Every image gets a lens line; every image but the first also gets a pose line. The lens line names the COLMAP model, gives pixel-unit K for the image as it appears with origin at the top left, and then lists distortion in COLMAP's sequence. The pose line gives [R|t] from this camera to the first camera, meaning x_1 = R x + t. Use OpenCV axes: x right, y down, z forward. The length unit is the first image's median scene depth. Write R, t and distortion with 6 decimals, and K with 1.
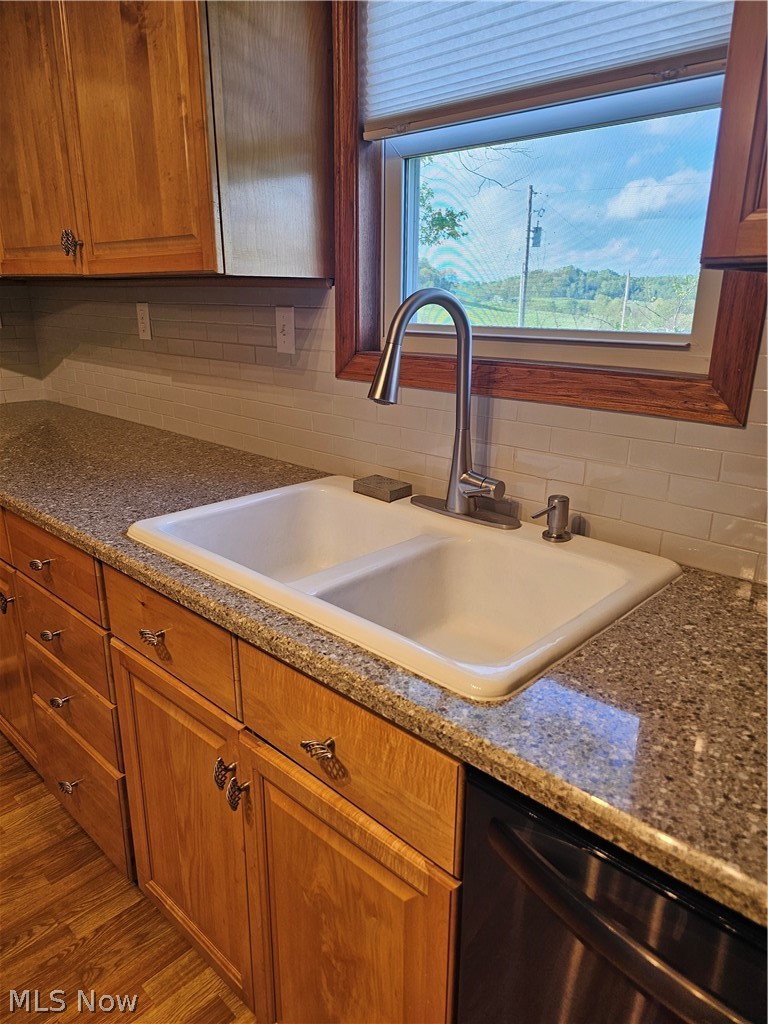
lens RADIAL K [[688.7, 0, 397.6], [0, 688.7, 514.0], [0, 0, 1]] dist [0.067663, -0.066162]
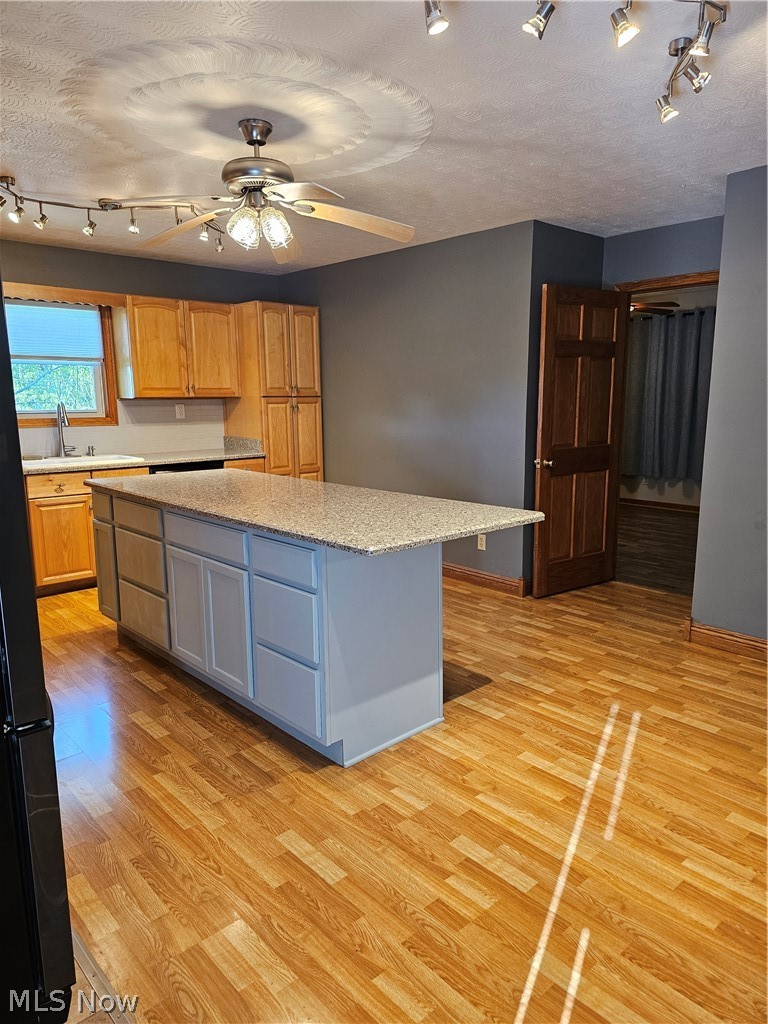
lens RADIAL K [[688.7, 0, 397.6], [0, 688.7, 514.0], [0, 0, 1]] dist [0.067663, -0.066162]
pose [[0.068986, -0.184055, 0.980492, -2.870858], [0.298718, 0.941550, 0.155728, 0.192876], [-0.951845, 0.282148, 0.119934, -0.885934]]
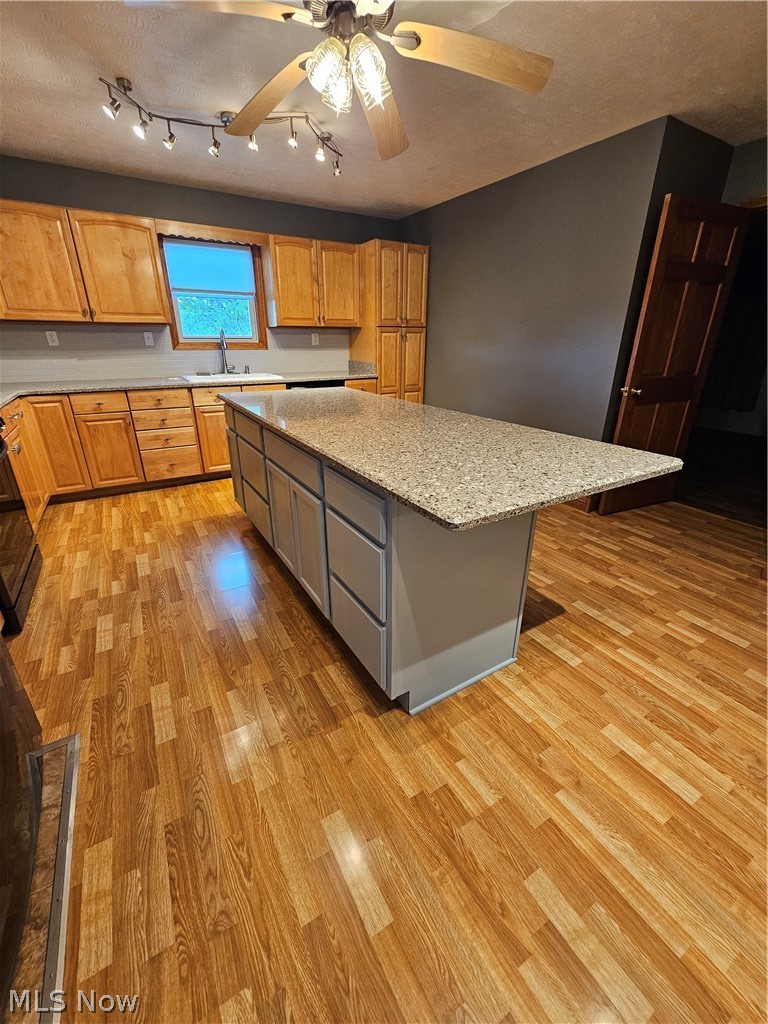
lens RADIAL K [[420.8, 0, 384.3], [0, 420.8, 511.7], [0, 0, 1]] dist [-0.000628, 0.000426]
pose [[0.280066, -0.377625, 0.882589, -2.118593], [0.281090, 0.911345, 0.300732, 0.245711], [-0.917906, 0.163862, 0.361383, -0.776752]]
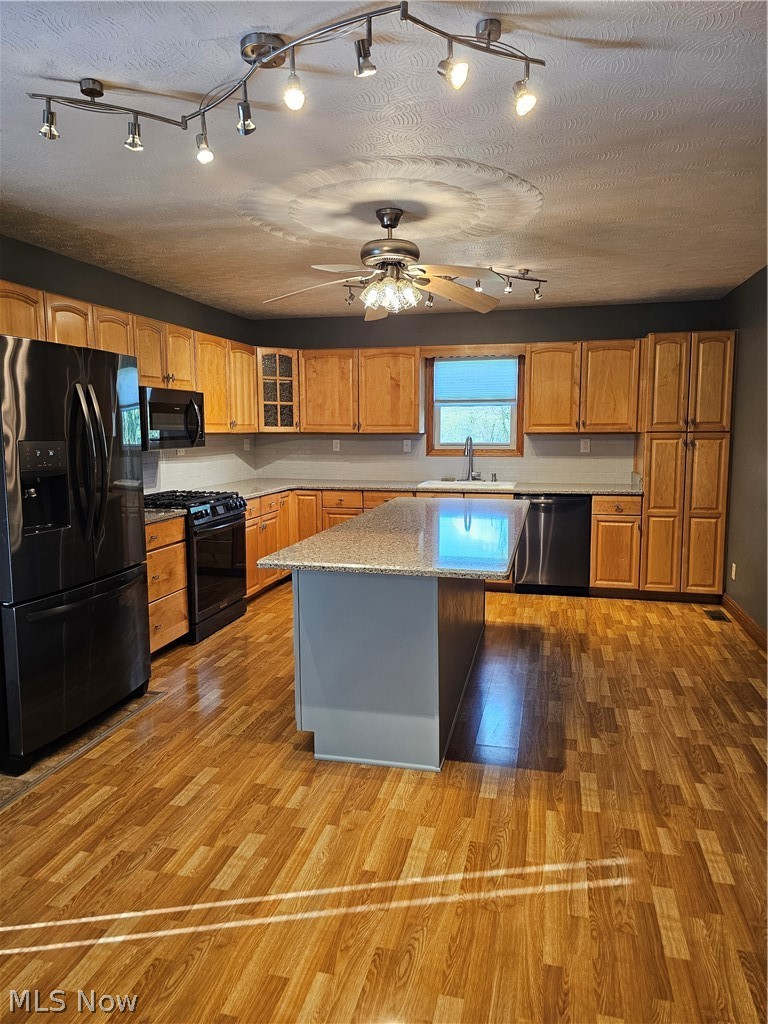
lens RADIAL K [[688.7, 0, 397.6], [0, 688.7, 514.0], [0, 0, 1]] dist [0.067663, -0.066162]
pose [[0.867497, -0.080032, 0.490962, -2.114322], [0.160524, 0.979211, -0.124012, 0.568192], [-0.470830, 0.186391, 0.862309, -2.178744]]
